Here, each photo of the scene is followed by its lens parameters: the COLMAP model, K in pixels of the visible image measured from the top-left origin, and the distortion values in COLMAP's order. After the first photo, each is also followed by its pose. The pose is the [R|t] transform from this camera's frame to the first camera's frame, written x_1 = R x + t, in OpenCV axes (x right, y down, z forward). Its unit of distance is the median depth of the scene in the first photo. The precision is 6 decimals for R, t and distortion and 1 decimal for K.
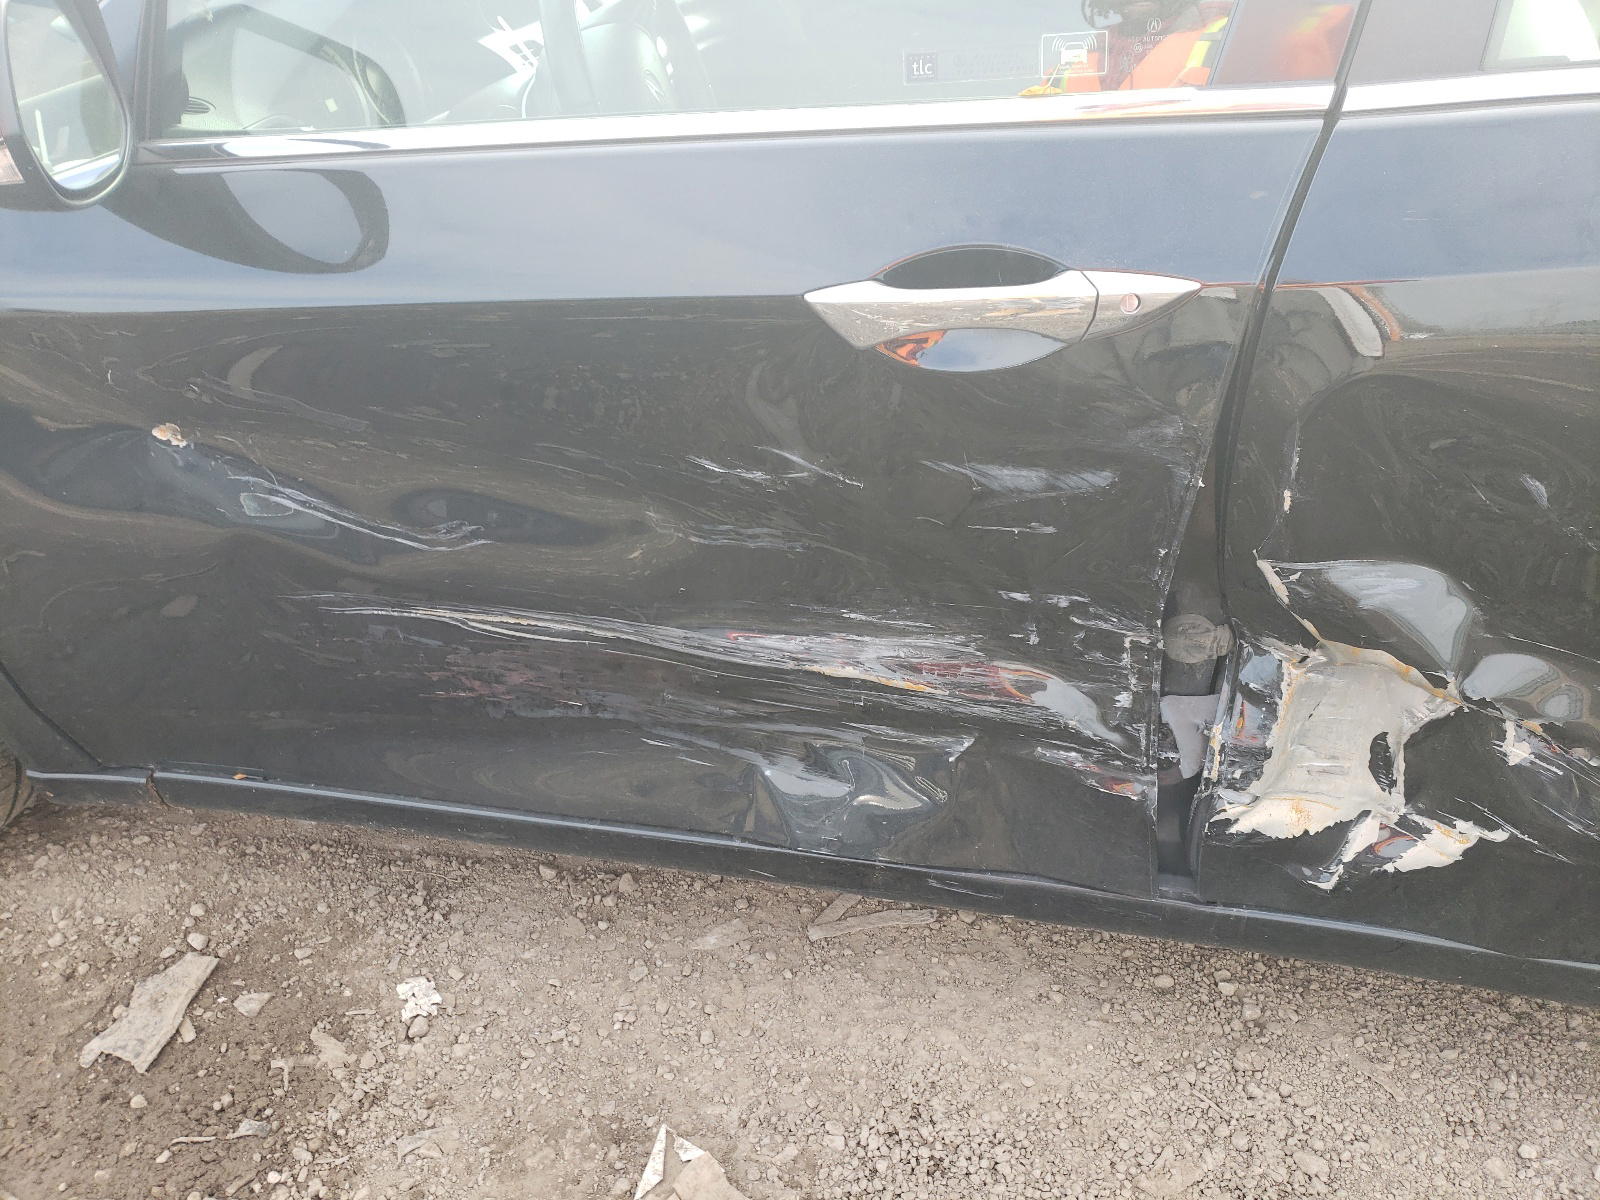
lens RADIAL K [[1350.8, 0, 802.3], [0, 1350.8, 544.0], [0, 0, 1]] dist [0.000906, 0.054264]
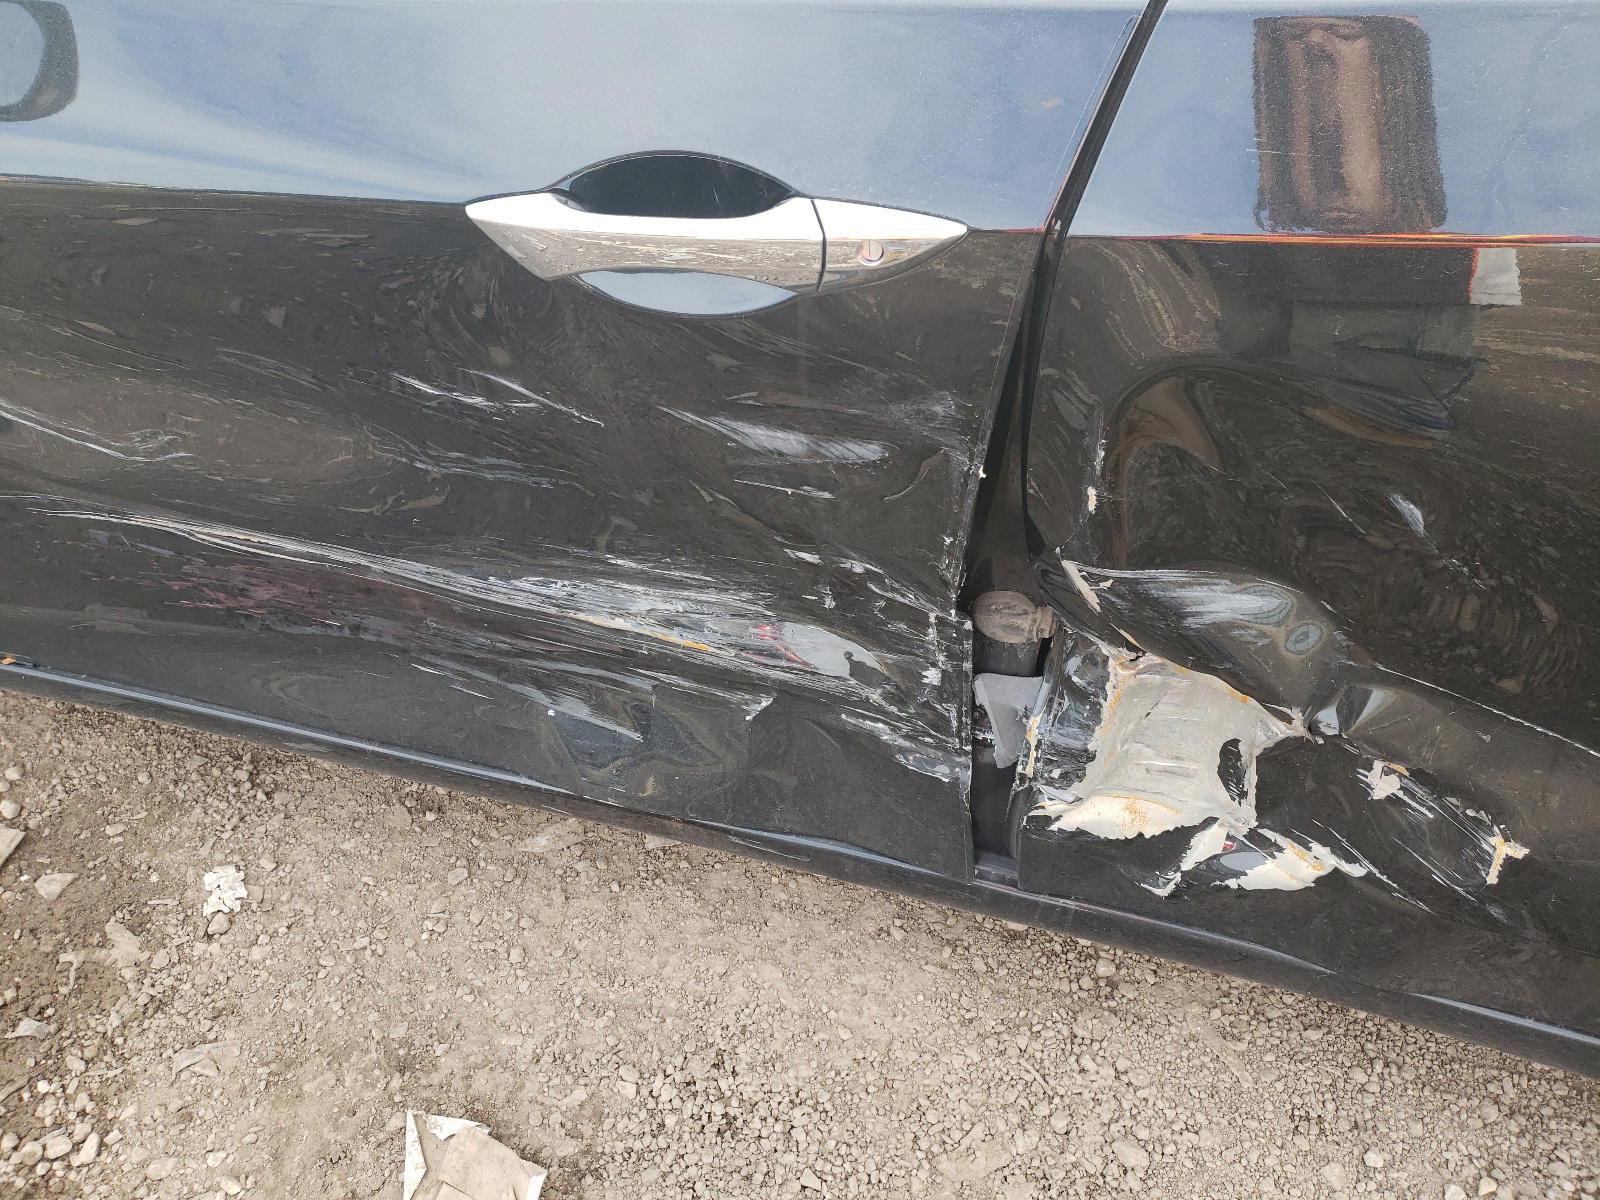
lens RADIAL K [[1350.8, 0, 802.3], [0, 1350.8, 544.0], [0, 0, 1]] dist [0.000906, 0.054264]
pose [[0.997408, 0.041749, -0.058605, 0.181150], [-0.028239, 0.976239, 0.214847, -0.126433], [0.066182, -0.212635, 0.974888, 0.176888]]
